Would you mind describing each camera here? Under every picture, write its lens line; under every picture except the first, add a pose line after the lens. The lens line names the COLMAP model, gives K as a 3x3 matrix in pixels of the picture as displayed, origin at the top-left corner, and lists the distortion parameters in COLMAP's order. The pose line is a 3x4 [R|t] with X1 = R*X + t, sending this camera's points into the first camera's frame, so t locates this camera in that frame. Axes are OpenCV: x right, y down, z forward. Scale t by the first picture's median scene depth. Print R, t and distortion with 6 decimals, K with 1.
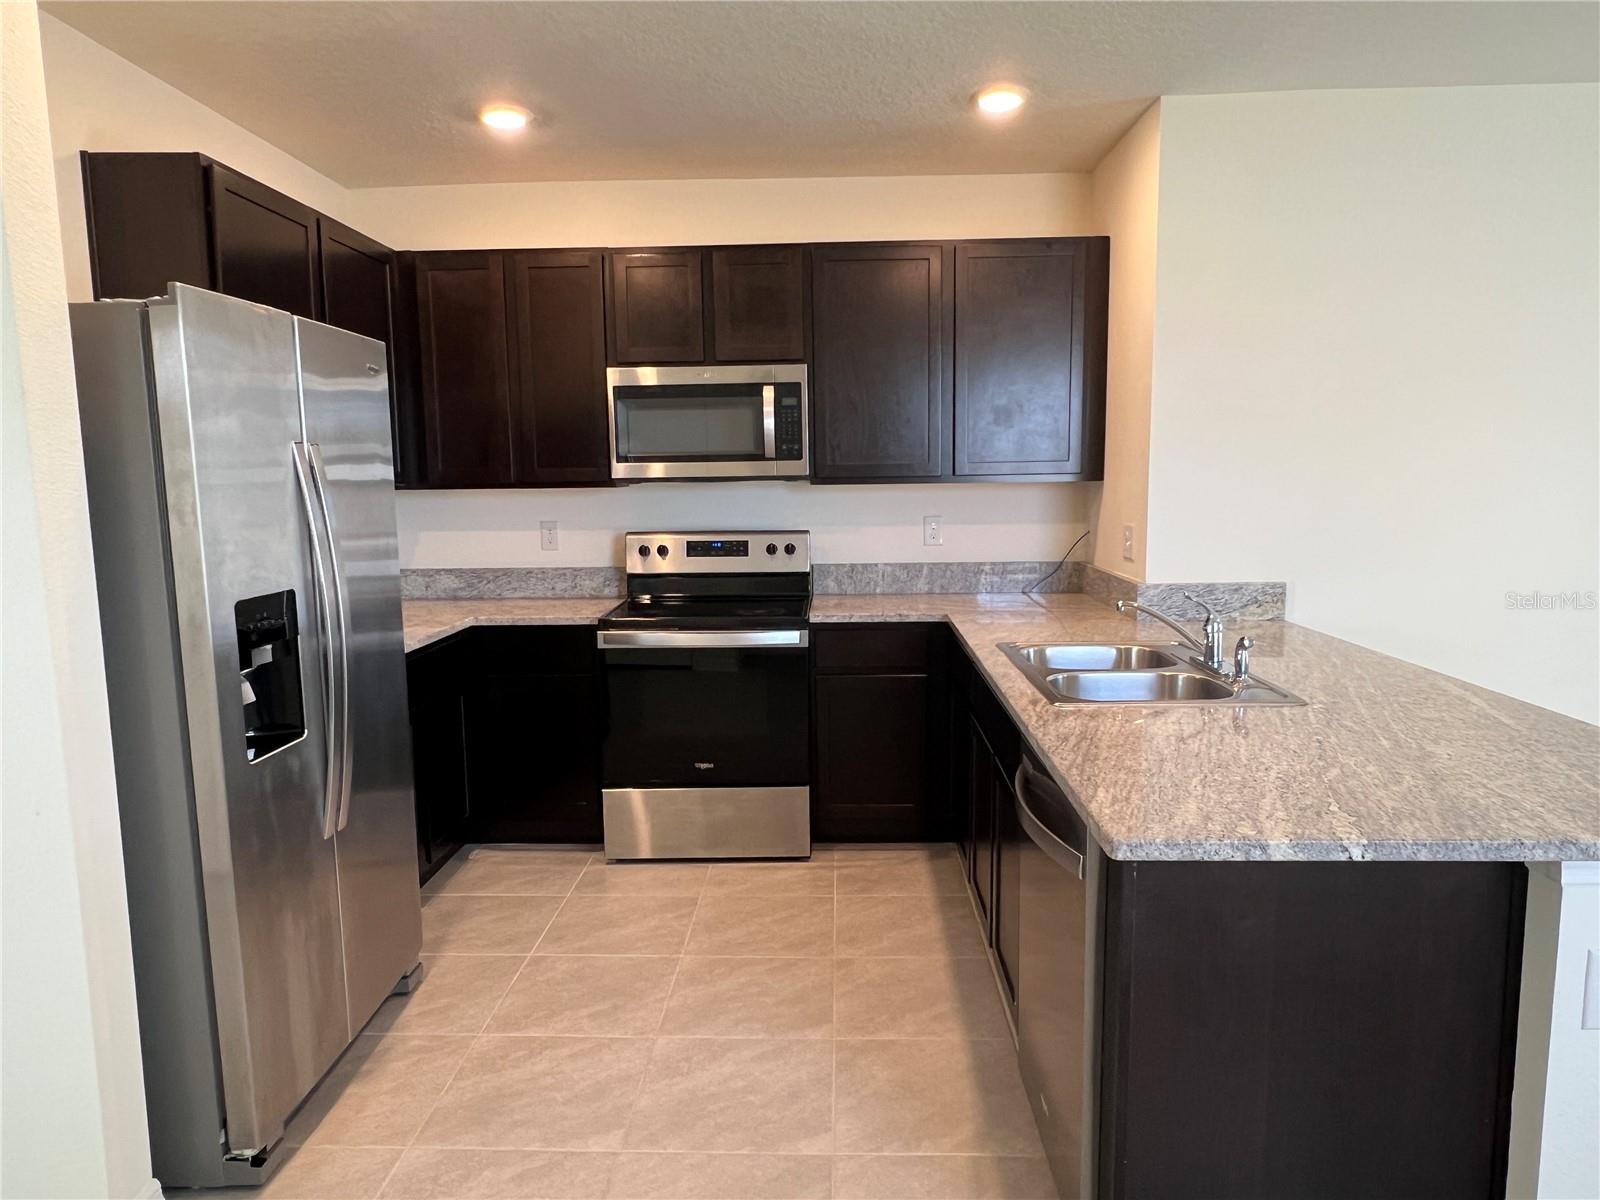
lens RADIAL K [[1058.5, 0, 803.3], [0, 1058.5, 604.9], [0, 0, 1]] dist [0.005031, -0.006031]
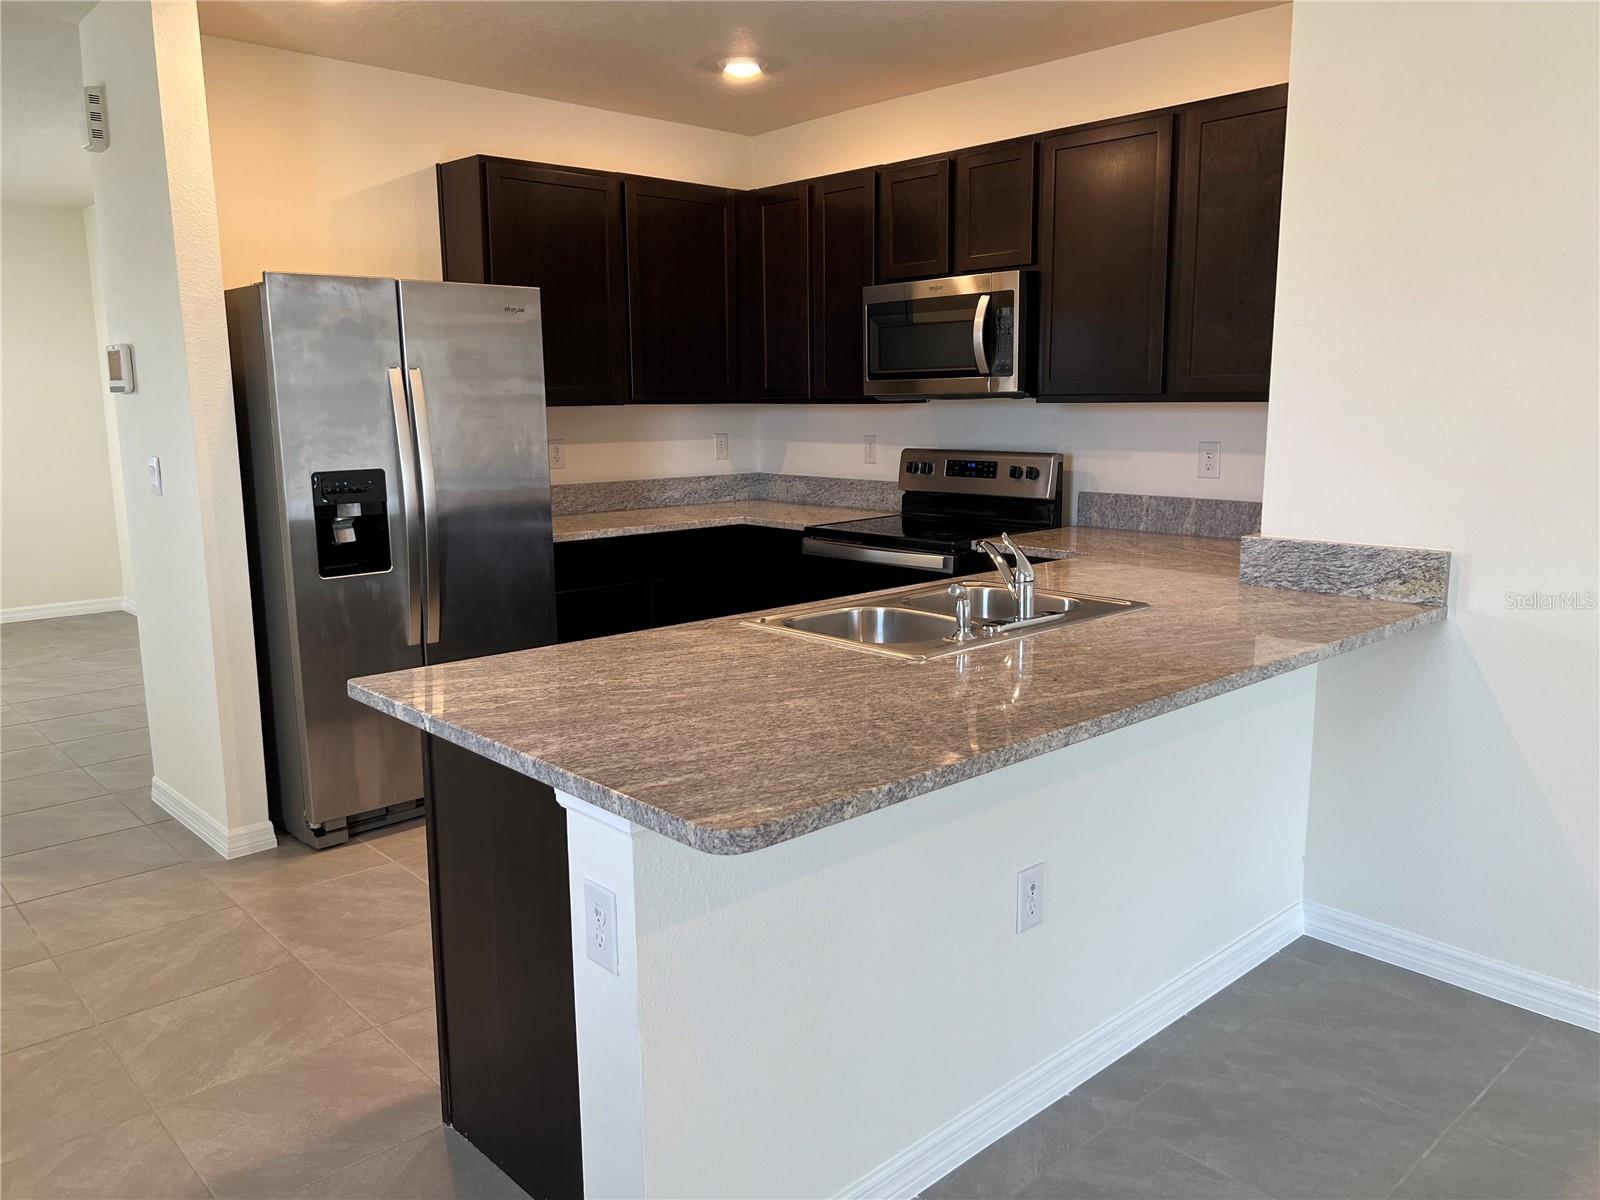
lens RADIAL K [[1203.9, 0, 800.7], [0, 1203.9, 591.5], [0, 0, 1]] dist [0.091773, -0.093639]
pose [[0.695780, 0.122545, -0.707724, 0.670583], [-0.088629, 0.992456, 0.084714, -0.024173], [0.712766, 0.003782, 0.701392, 0.134355]]
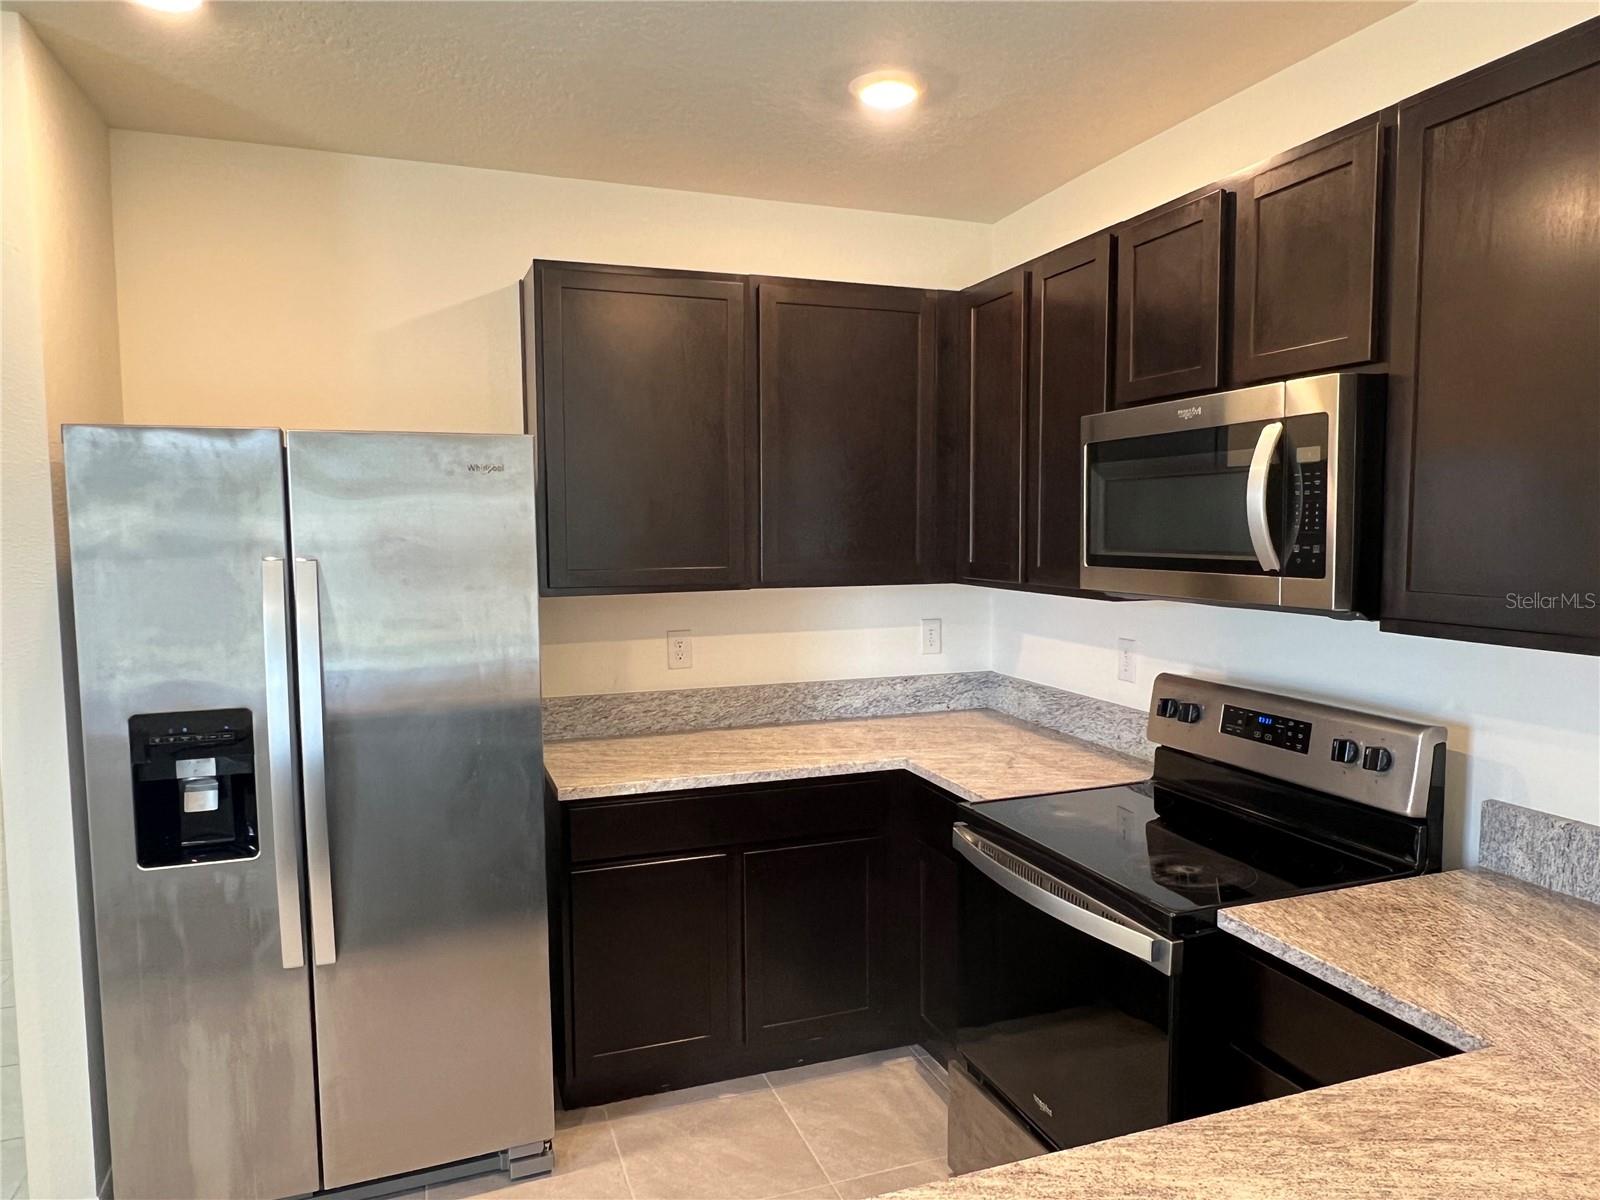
lens RADIAL K [[1058.5, 0, 803.3], [0, 1058.5, 604.9], [0, 0, 1]] dist [0.005031, -0.006031]
pose [[0.371639, 0.084704, -0.924505, 0.360891], [-0.114952, 0.992364, 0.044712, -0.125203], [0.921233, 0.089657, 0.378538, 0.642158]]
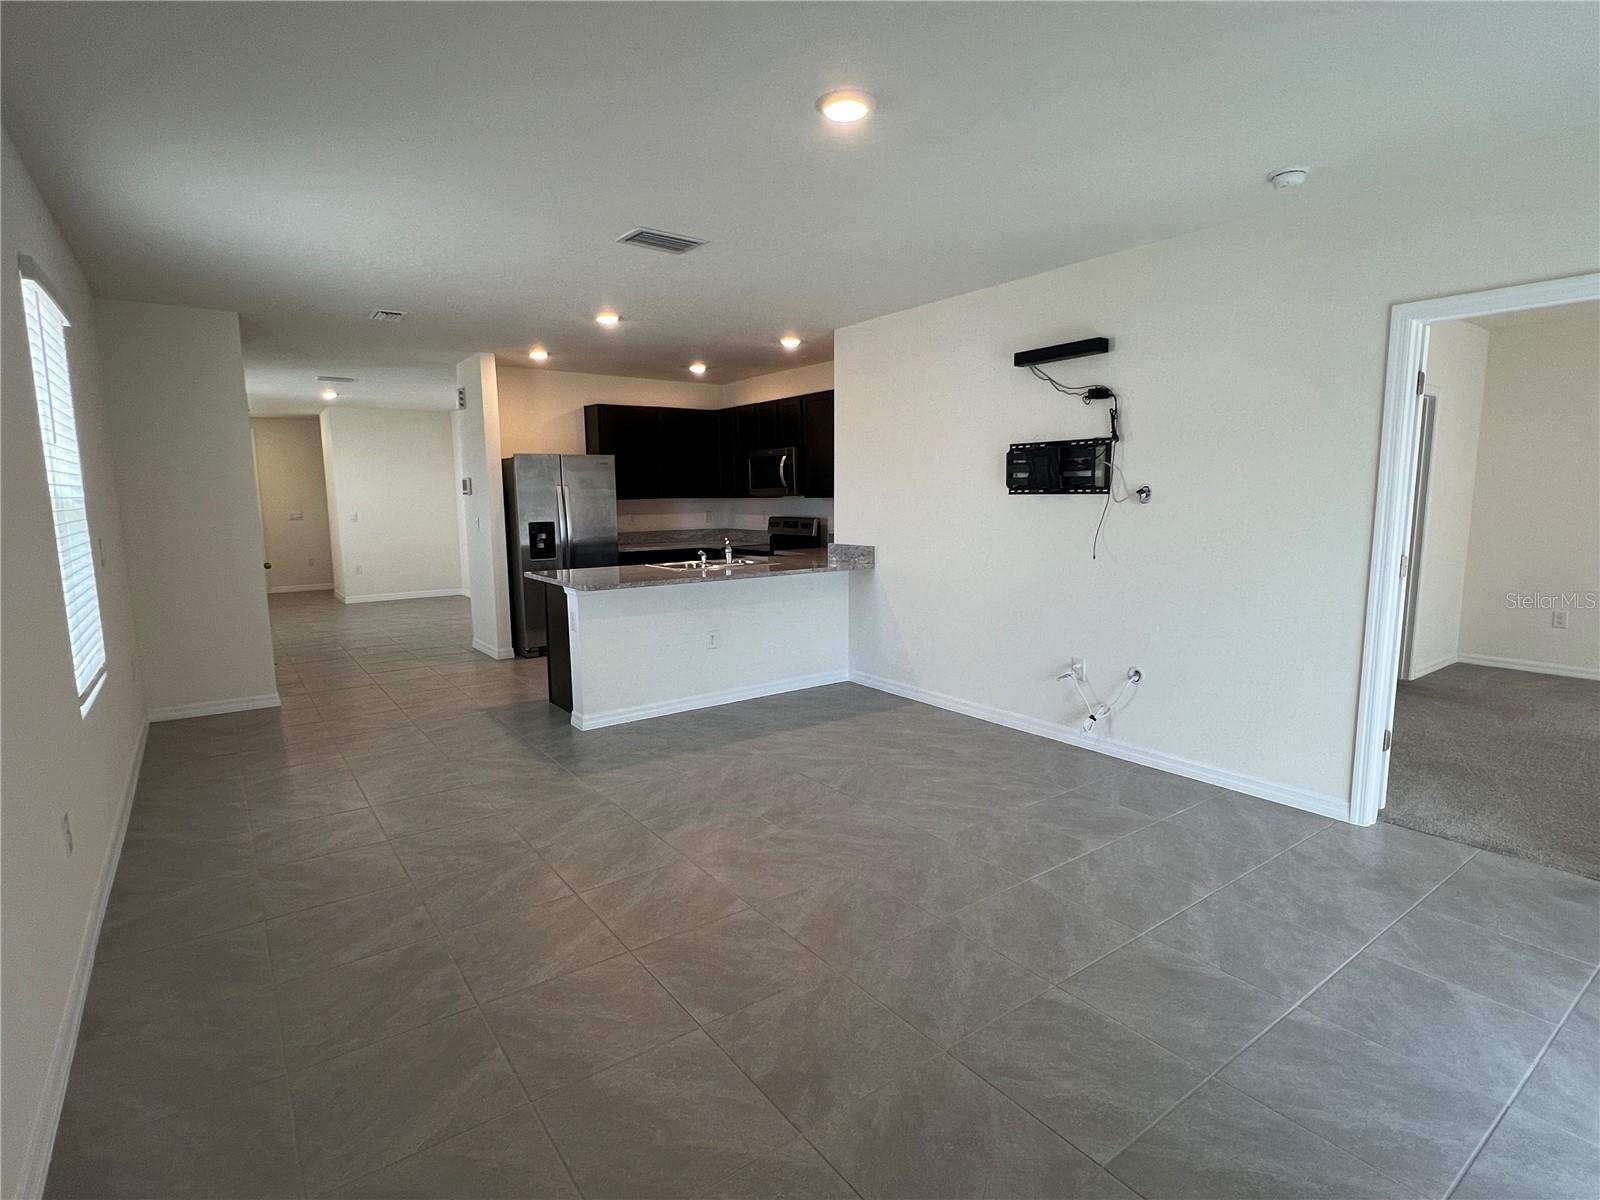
lens RADIAL K [[811.9, 0, 800.0], [0, 811.9, 600.0], [0, 0, 1]] dist [0.000946, 0.000640]
pose [[0.615829, 0.109288, -0.780264, 1.520852], [-0.096064, 0.993359, 0.063316, -0.002799], [0.782002, 0.035964, 0.622238, -0.115267]]
